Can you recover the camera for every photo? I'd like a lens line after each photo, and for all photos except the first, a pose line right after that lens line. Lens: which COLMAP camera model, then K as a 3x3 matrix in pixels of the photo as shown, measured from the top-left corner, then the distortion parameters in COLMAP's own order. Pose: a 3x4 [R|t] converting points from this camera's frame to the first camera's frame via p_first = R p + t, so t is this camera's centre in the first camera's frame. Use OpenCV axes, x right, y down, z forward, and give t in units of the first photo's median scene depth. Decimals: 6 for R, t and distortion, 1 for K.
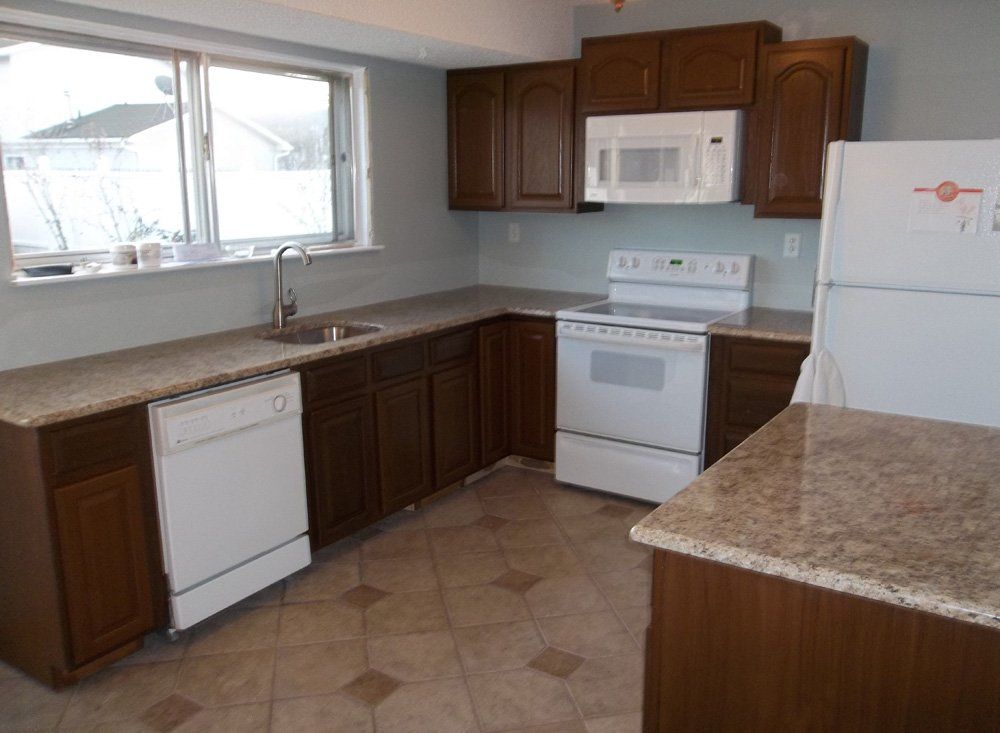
lens RADIAL K [[843.9, 0, 499.9], [0, 843.9, 365.3], [0, 0, 1]] dist [-0.026393, 0.023755]
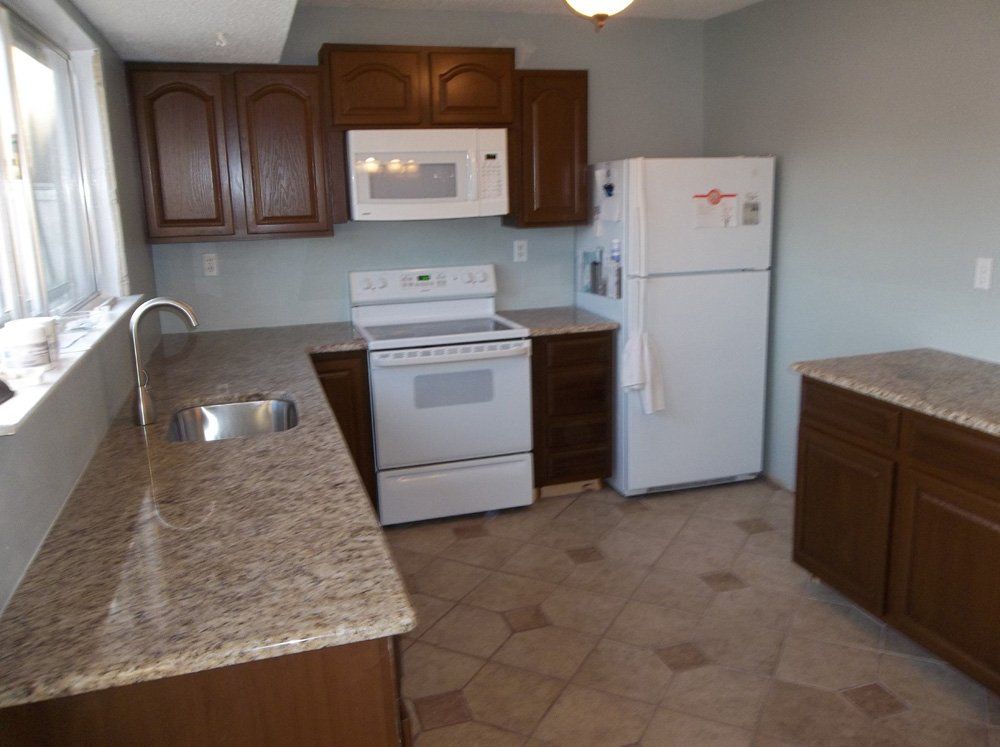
lens RADIAL K [[817.2, 0, 493.3], [0, 817.2, 374.0], [0, 0, 1]] dist [-0.034178, 0.022548]
pose [[0.629380, -0.182326, 0.755406, -0.529445], [0.191926, 0.978443, 0.076252, -0.072952], [-0.753024, 0.096990, 0.650805, 0.336176]]
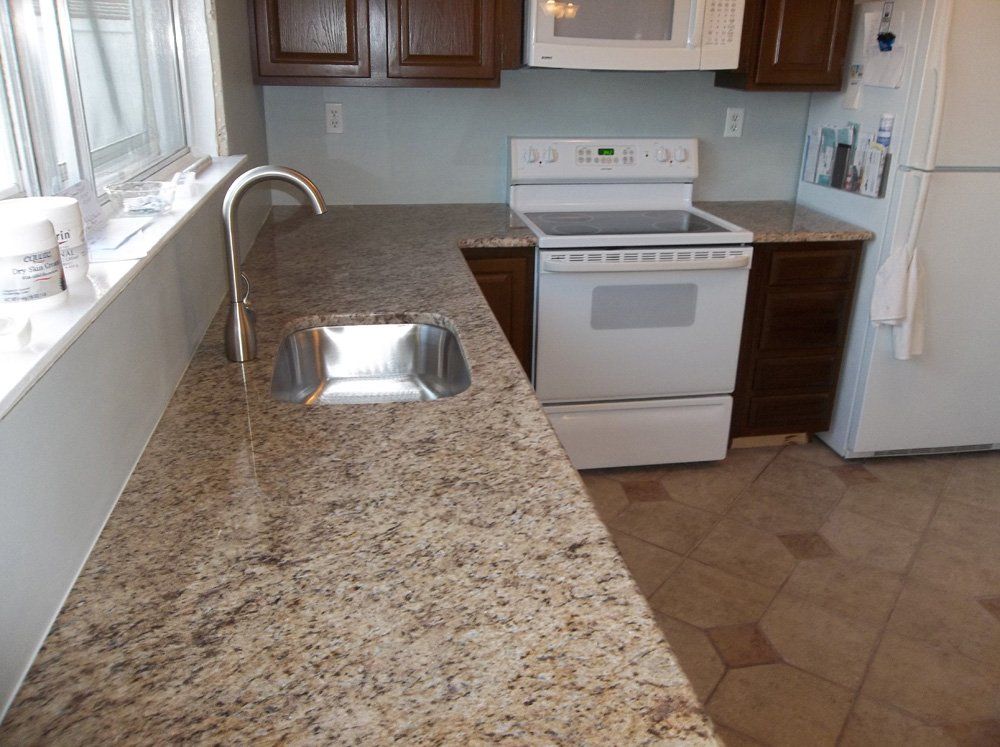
lens RADIAL K [[817.2, 0, 496.6], [0, 817.2, 371.5], [0, 0, 1]] dist [-0.034178, 0.022548]
pose [[0.725355, -0.235889, 0.646696, -0.412402], [0.131240, 0.969611, 0.206472, -0.101032], [-0.675748, -0.064893, 0.734271, 0.548019]]
